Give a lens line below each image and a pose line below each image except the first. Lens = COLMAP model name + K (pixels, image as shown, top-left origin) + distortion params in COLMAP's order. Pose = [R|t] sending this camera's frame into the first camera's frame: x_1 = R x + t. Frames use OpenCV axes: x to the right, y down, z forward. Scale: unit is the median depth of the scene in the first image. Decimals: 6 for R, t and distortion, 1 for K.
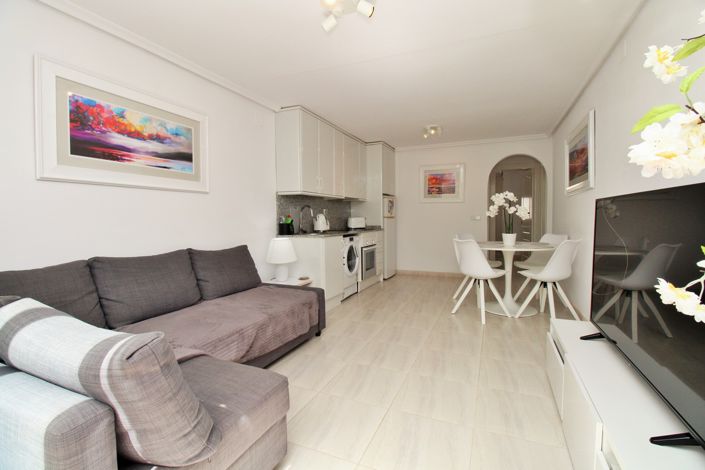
lens RADIAL K [[328.0, 0, 354.7], [0, 328.0, 230.3], [0, 0, 1]] dist [-0.001661, -0.002968]
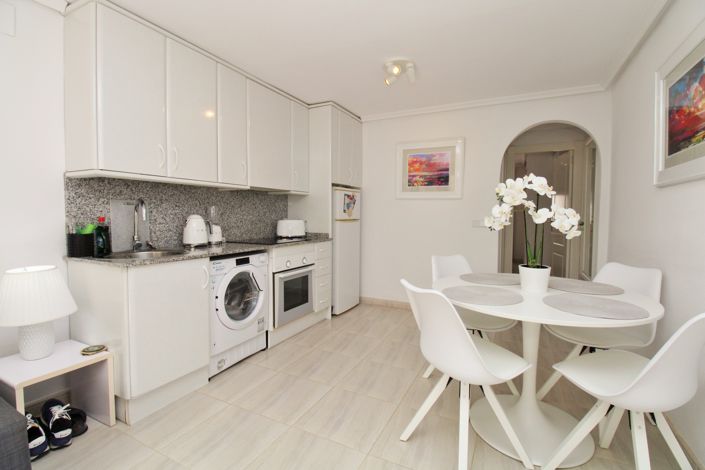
lens RADIAL K [[328.0, 0, 353.7], [0, 328.0, 232.2], [0, 0, 1]] dist [-0.001661, -0.002968]
pose [[0.998268, 0.019552, -0.055480, 0.178267], [-0.018673, 0.999692, 0.016331, -0.029984], [0.055783, -0.015267, 0.998326, 0.386919]]
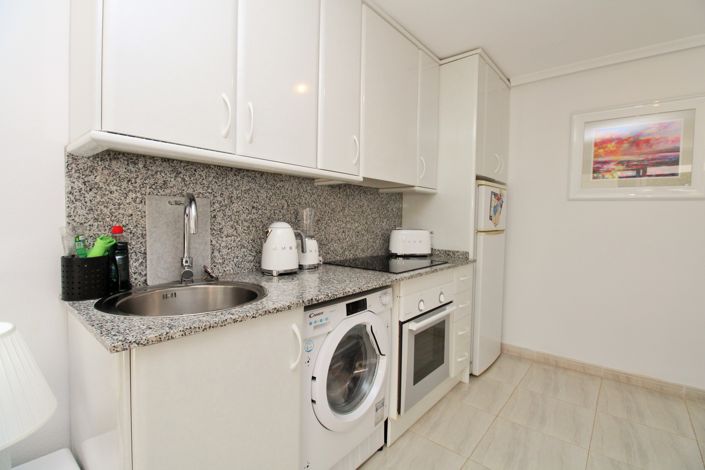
lens RADIAL K [[328.0, 0, 351.6], [0, 328.0, 232.8], [0, 0, 1]] dist [-0.001661, -0.002968]
pose [[0.956219, 0.038743, -0.290077, 0.062055], [-0.037953, 0.999245, 0.008351, -0.038934], [0.290182, 0.003024, 0.956967, 0.597612]]
